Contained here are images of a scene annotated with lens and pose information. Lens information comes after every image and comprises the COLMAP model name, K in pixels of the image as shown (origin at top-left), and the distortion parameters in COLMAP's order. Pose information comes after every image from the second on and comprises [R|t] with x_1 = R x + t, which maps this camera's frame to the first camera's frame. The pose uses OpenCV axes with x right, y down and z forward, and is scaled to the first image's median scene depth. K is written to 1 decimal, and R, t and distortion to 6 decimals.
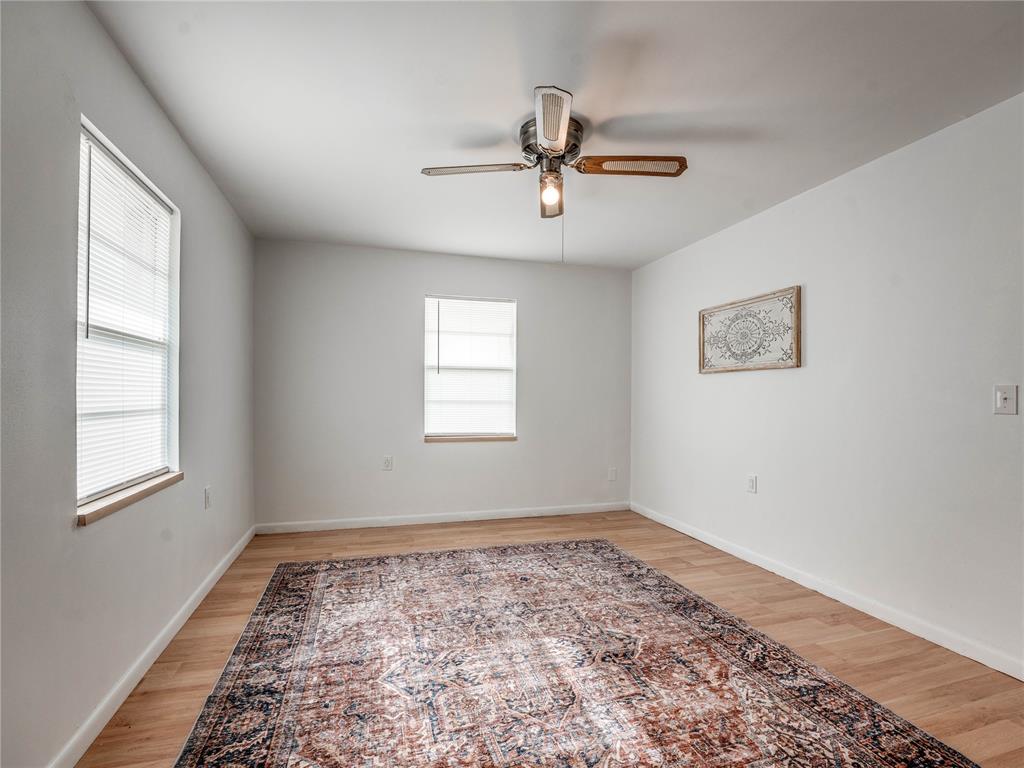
lens RADIAL K [[469.2, 0, 511.4], [0, 469.2, 380.9], [0, 0, 1]] dist [-0.023897, 0.000511]
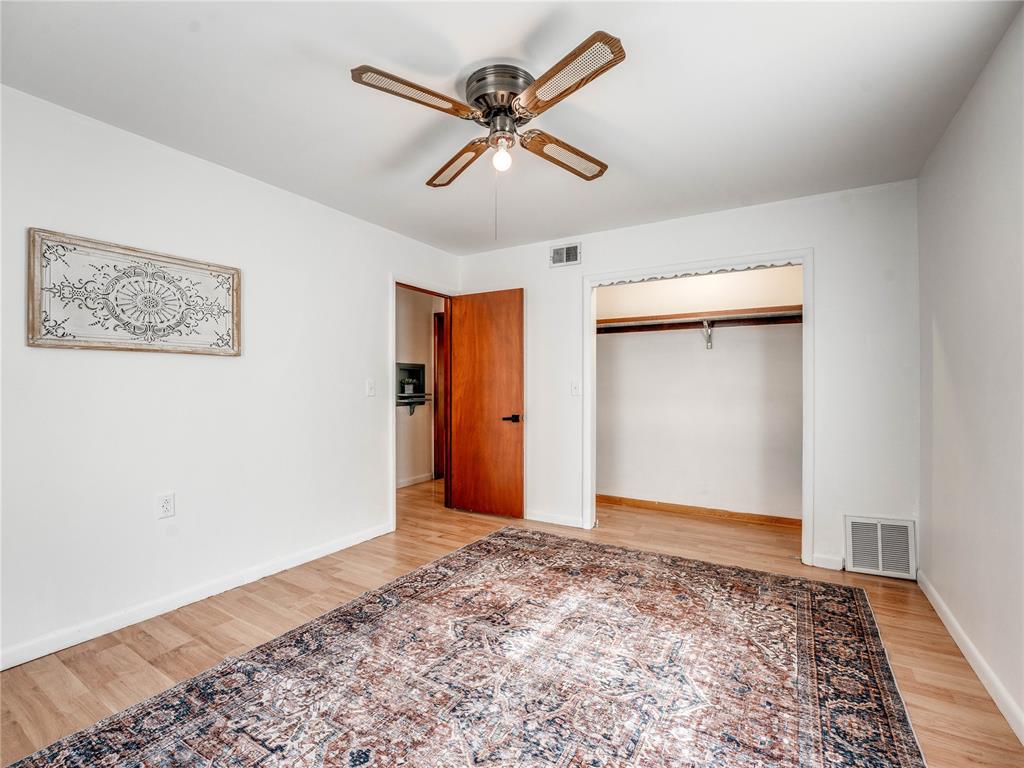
lens RADIAL K [[469.2, 0, 511.4], [0, 469.2, 380.9], [0, 0, 1]] dist [-0.023897, 0.000511]
pose [[-0.669918, 0.000664, 0.742435, -0.568114], [-0.026030, 0.999364, -0.024381, 0.035964], [-0.741978, -0.035659, -0.669475, 1.558063]]
